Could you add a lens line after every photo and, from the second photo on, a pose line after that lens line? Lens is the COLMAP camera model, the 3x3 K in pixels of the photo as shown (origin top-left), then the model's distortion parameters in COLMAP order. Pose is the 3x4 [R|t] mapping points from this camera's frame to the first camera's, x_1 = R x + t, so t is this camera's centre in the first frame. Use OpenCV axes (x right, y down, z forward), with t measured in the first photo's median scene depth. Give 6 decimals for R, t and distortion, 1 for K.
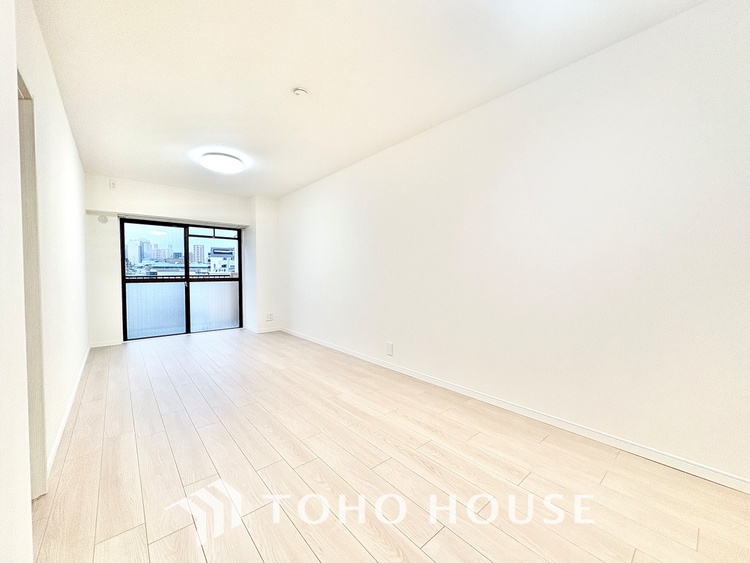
lens RADIAL K [[298.3, 0, 375.6], [0, 298.3, 281.3], [0, 0, 1]] dist [-0.000236, -0.000038]
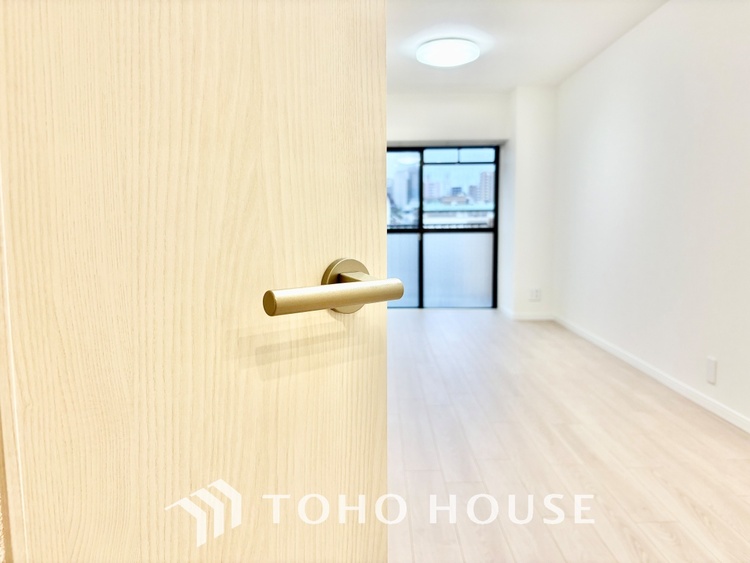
lens RADIAL K [[573.8, 0, 375.0], [0, 573.8, 281.5], [0, 0, 1]] dist [-0.000040, -0.005541]
pose [[0.748944, 0.066706, -0.659267, 0.161909], [-0.013437, 0.996244, 0.085537, 0.002143], [0.662497, -0.055204, 0.747028, -0.052872]]
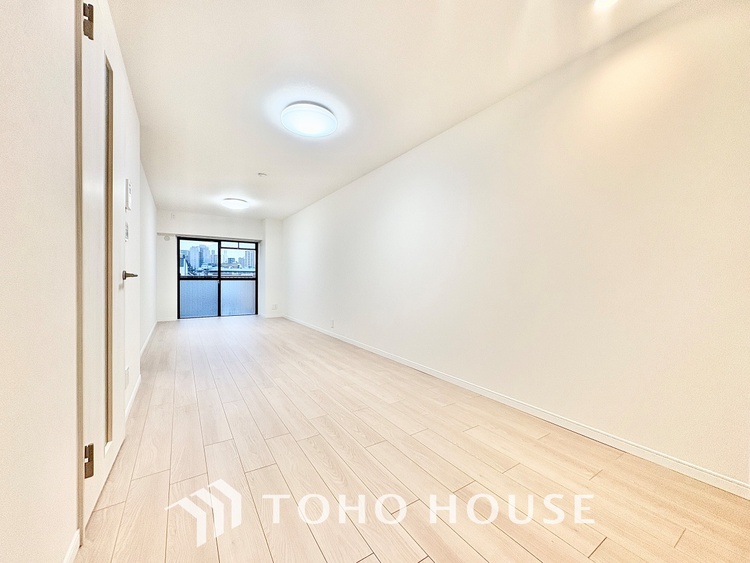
lens RADIAL K [[298.3, 0, 375.6], [0, 298.3, 281.3], [0, 0, 1]] dist [-0.000236, -0.000038]
pose [[0.990878, 0.010799, -0.134328, 0.306405], [-0.013170, 0.999773, -0.016776, 0.022156], [0.134116, 0.018392, 0.990795, -0.318579]]
